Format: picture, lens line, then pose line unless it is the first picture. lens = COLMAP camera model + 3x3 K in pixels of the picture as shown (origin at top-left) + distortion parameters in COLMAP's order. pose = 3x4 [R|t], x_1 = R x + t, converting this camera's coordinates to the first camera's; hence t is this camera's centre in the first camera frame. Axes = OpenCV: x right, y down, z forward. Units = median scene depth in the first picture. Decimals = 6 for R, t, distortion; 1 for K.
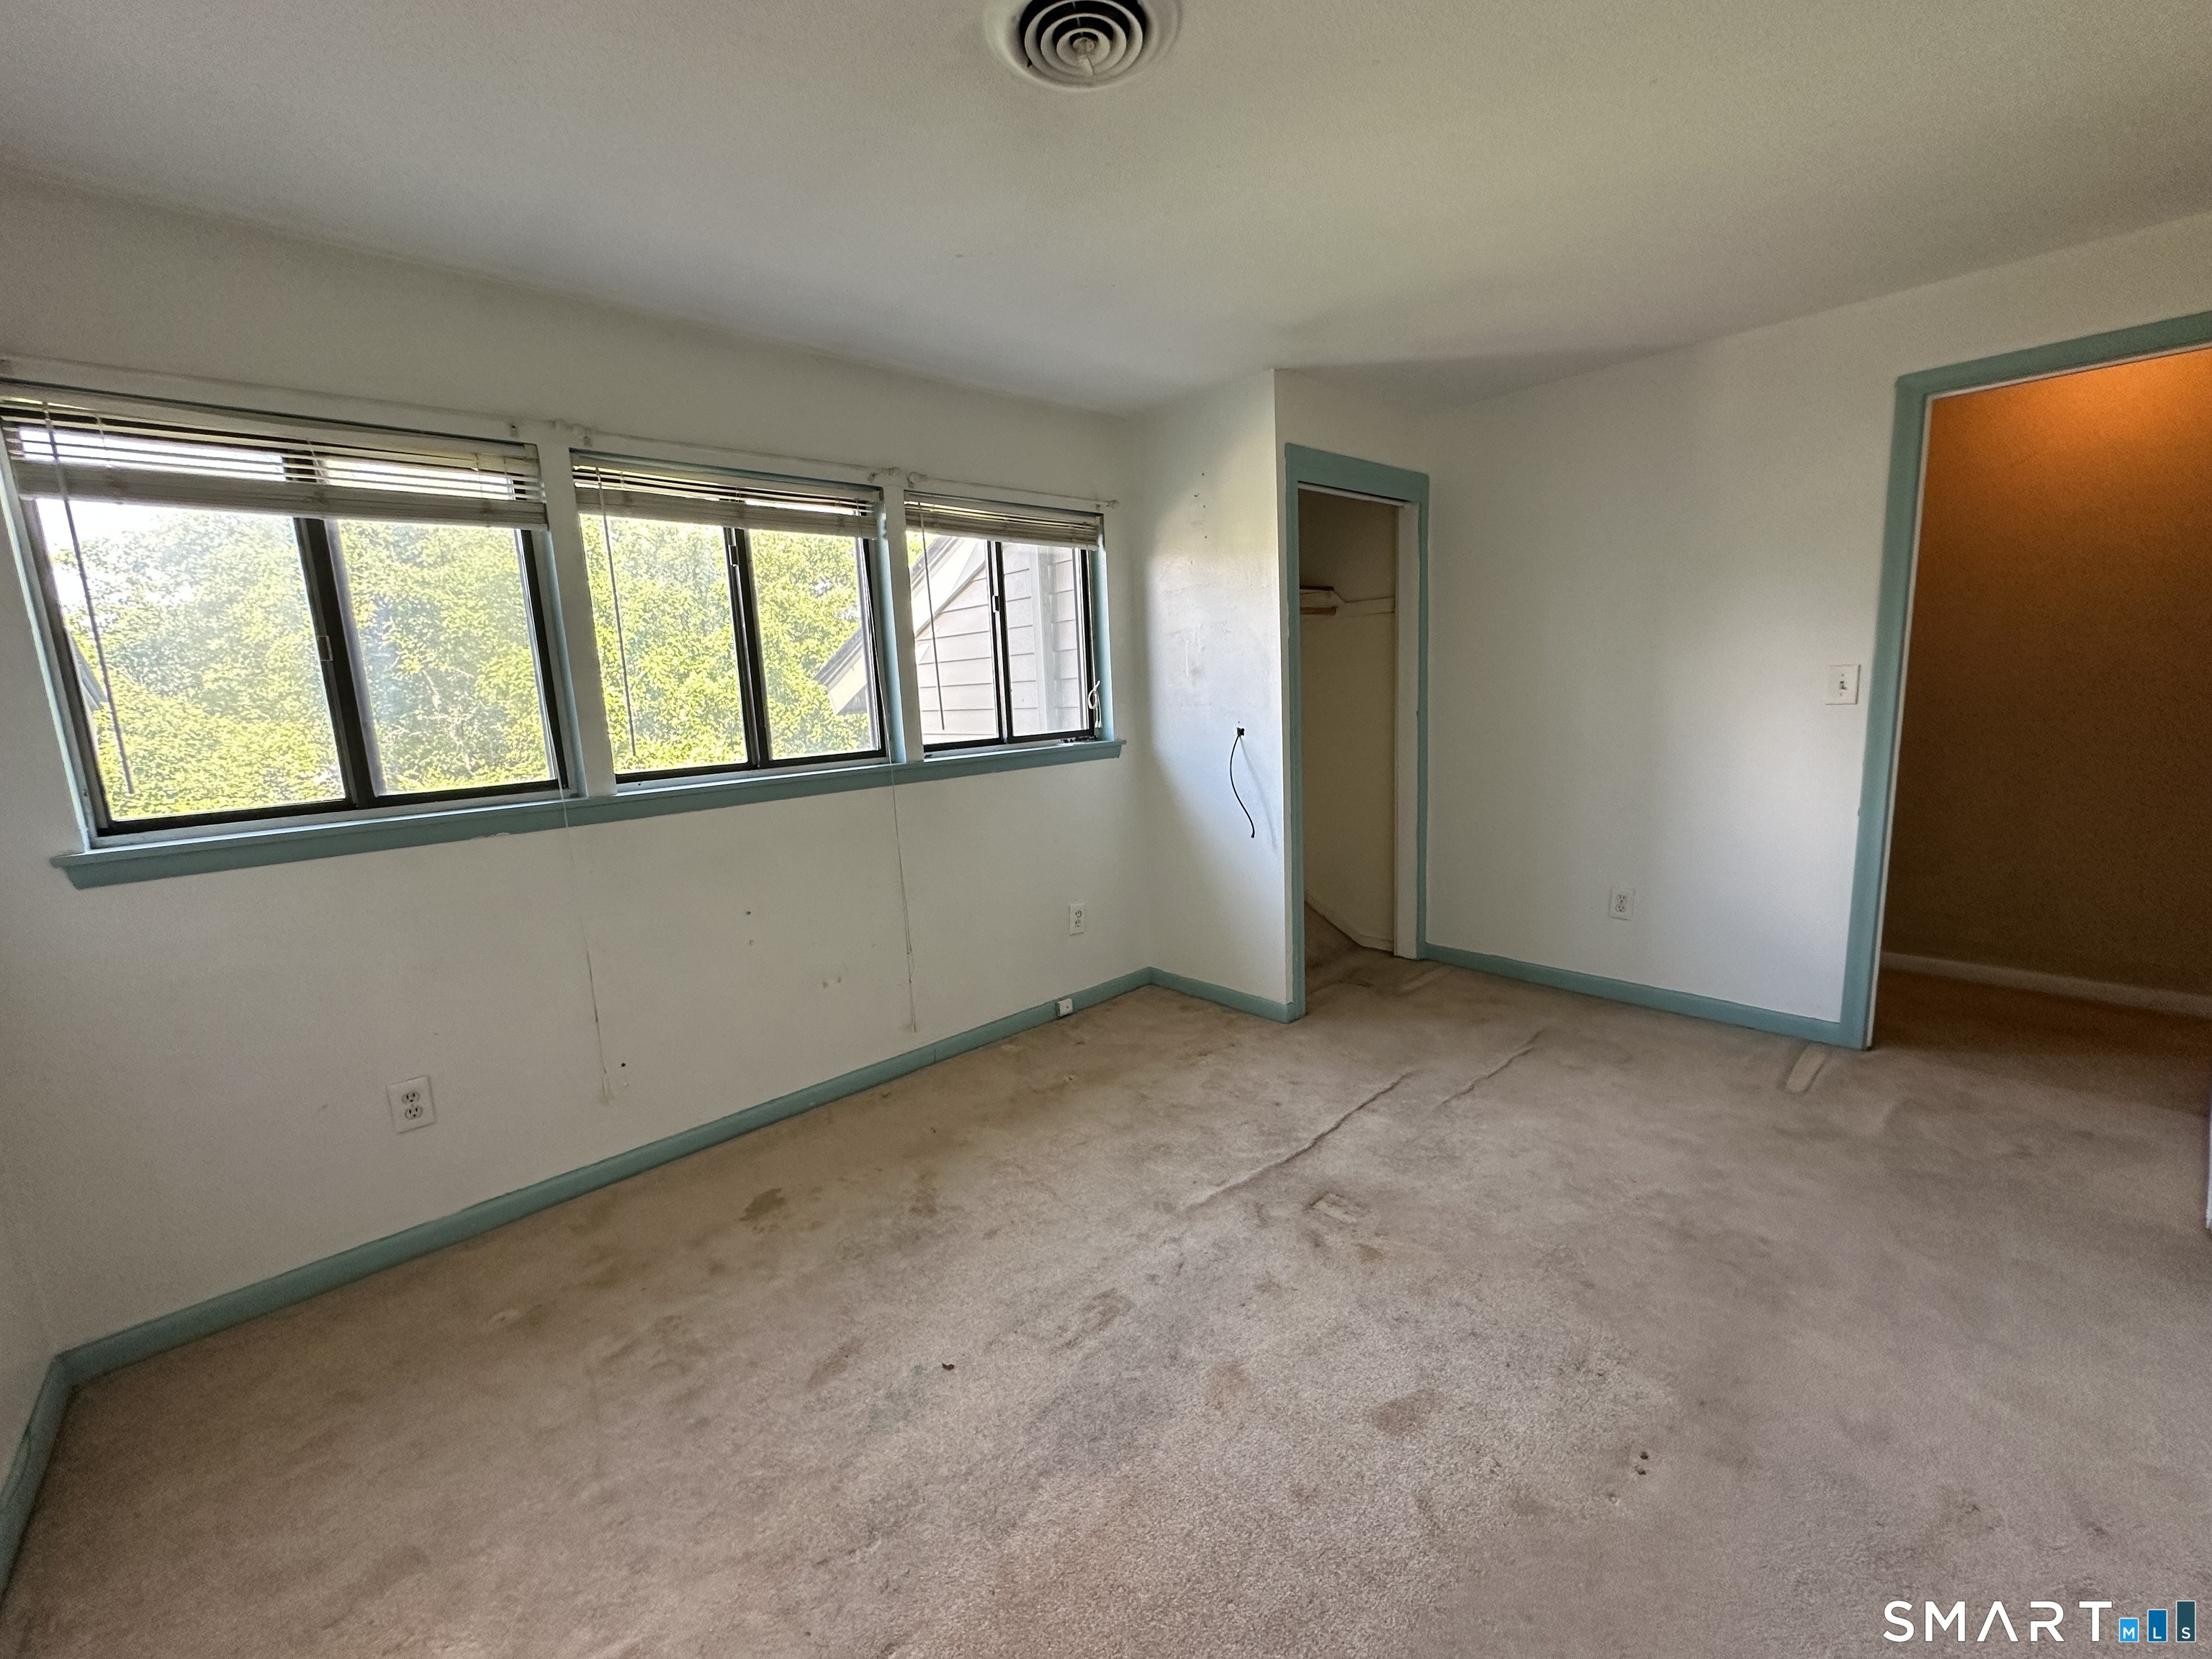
lens RADIAL K [[888.5, 0, 1108.6], [0, 888.5, 826.0], [0, 0, 1]] dist [0.000683, 0.000734]
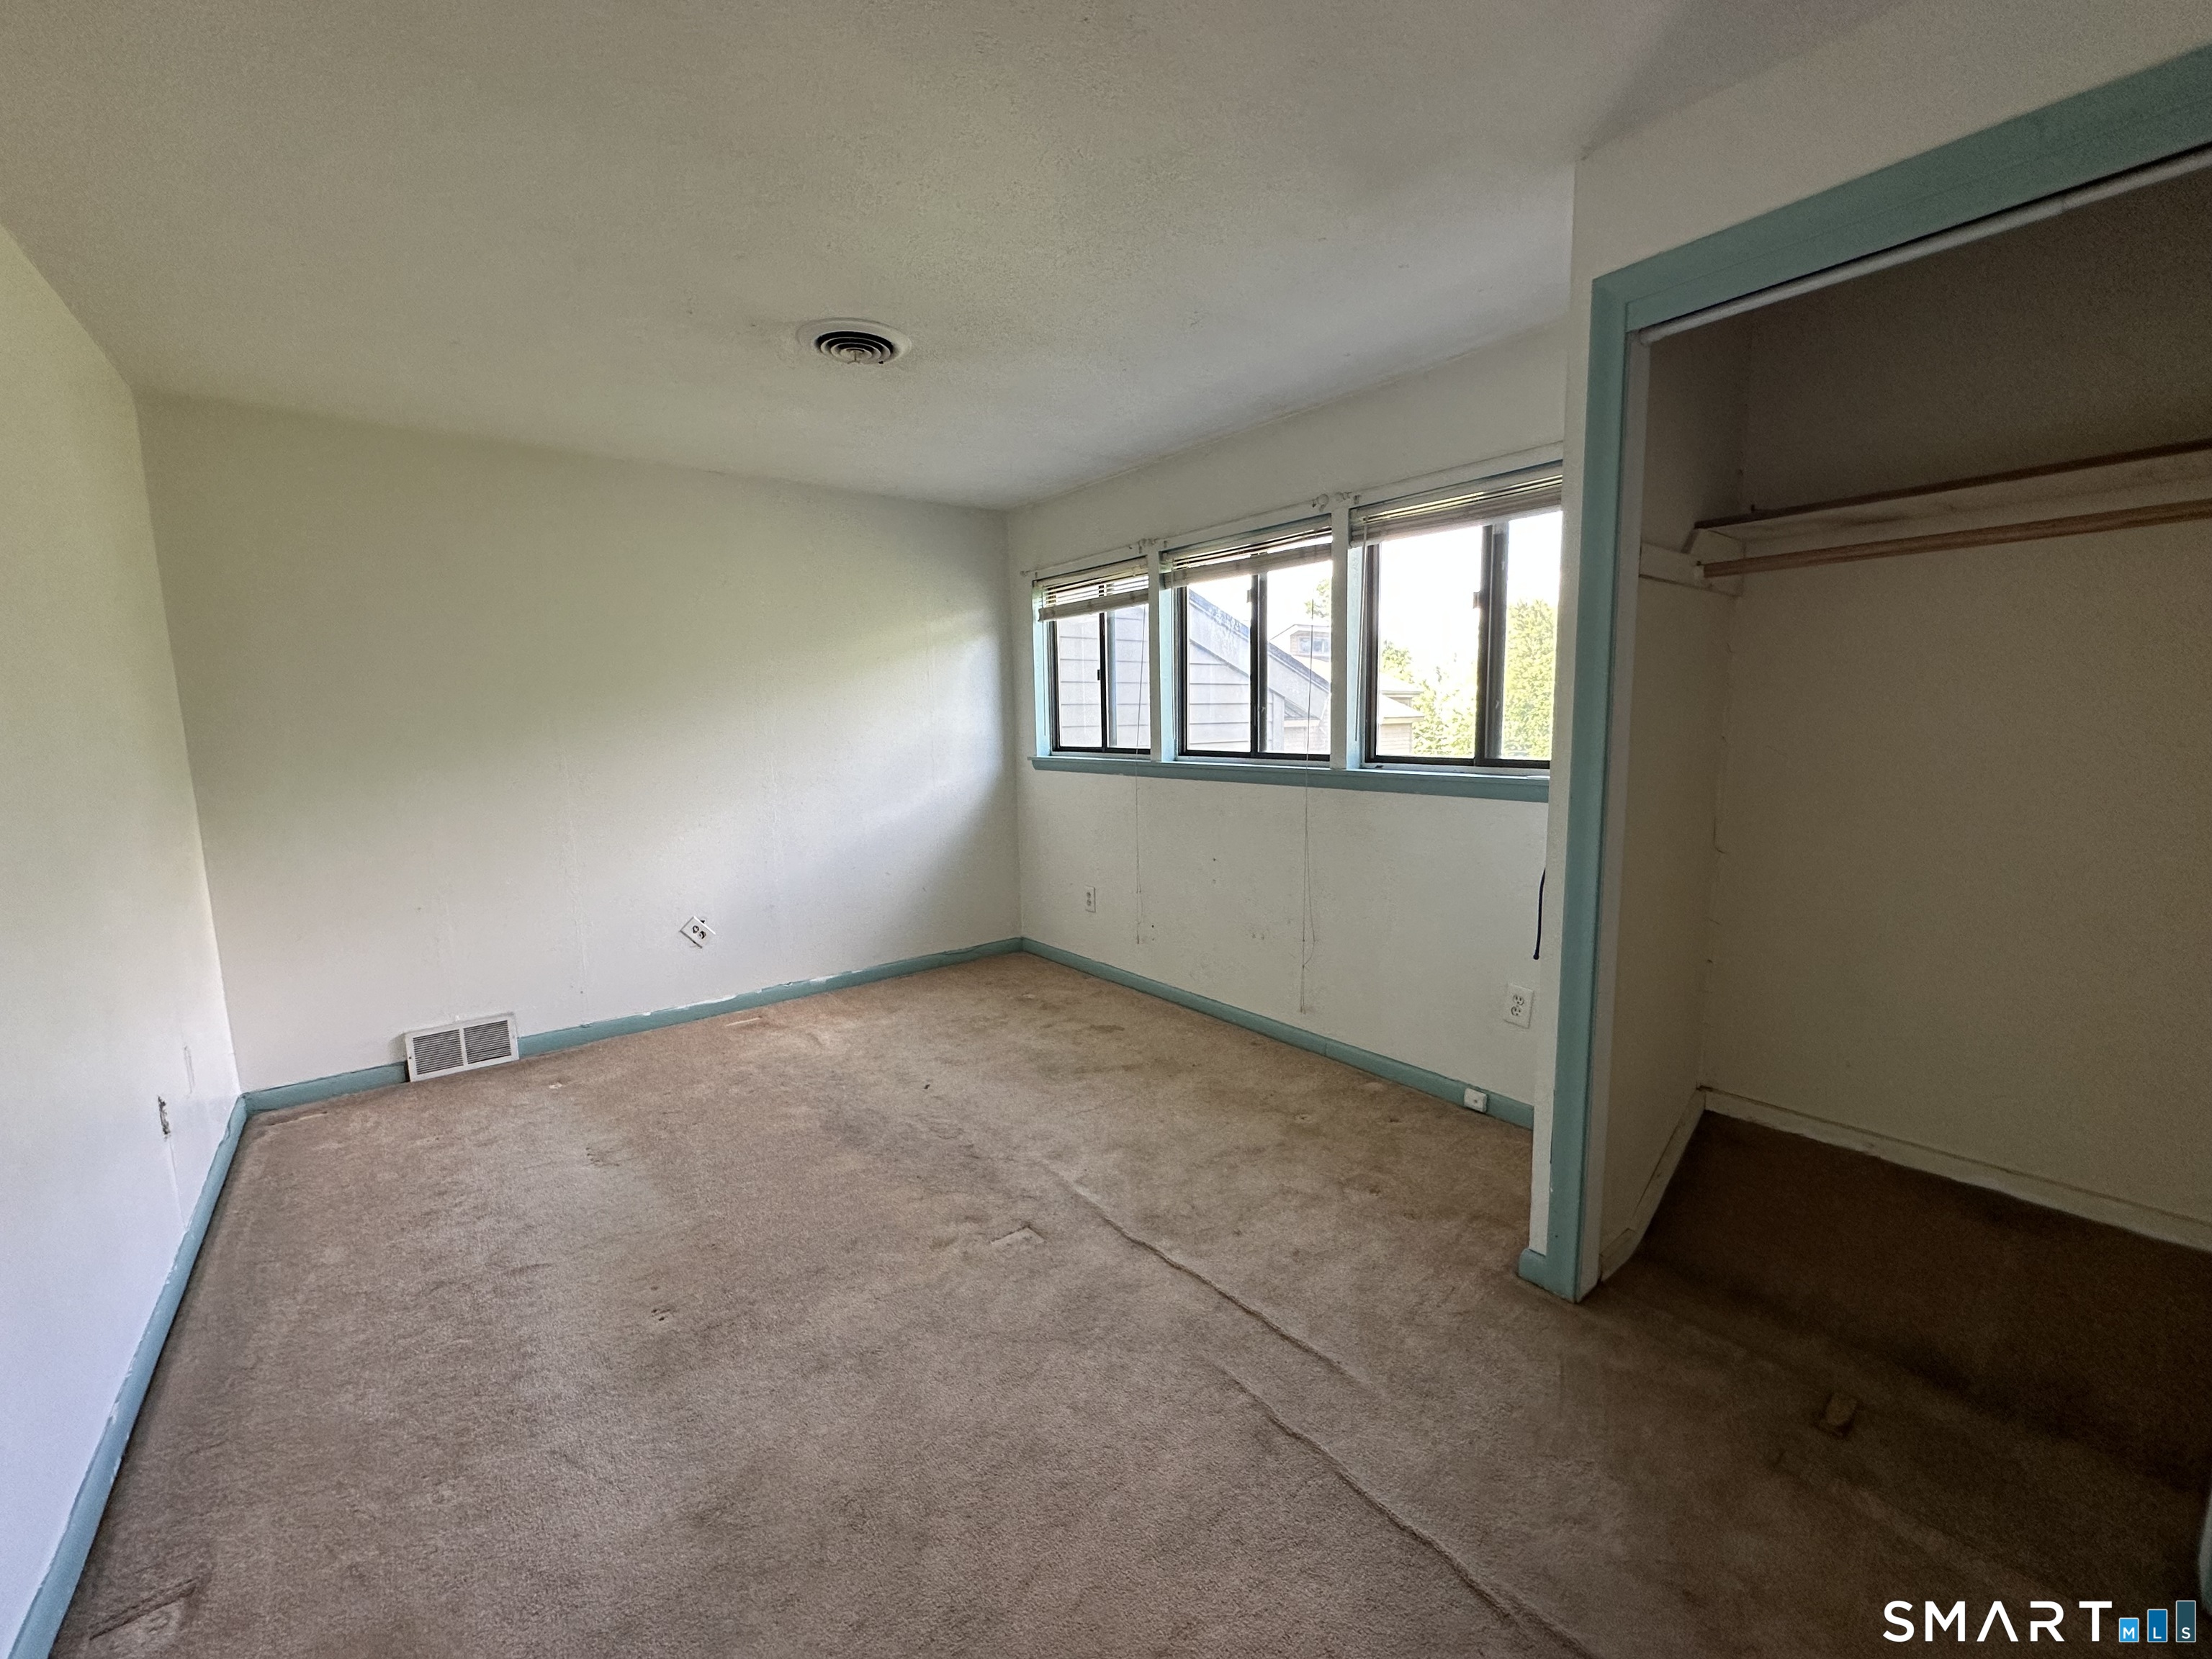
lens RADIAL K [[888.5, 0, 1108.9], [0, 888.5, 832.0], [0, 0, 1]] dist [0.000683, 0.000734]
pose [[-0.071223, 0.184673, -0.980216, 0.967765], [-0.134083, 0.972020, 0.192871, -0.191566], [0.988407, 0.145167, -0.044469, 0.907355]]
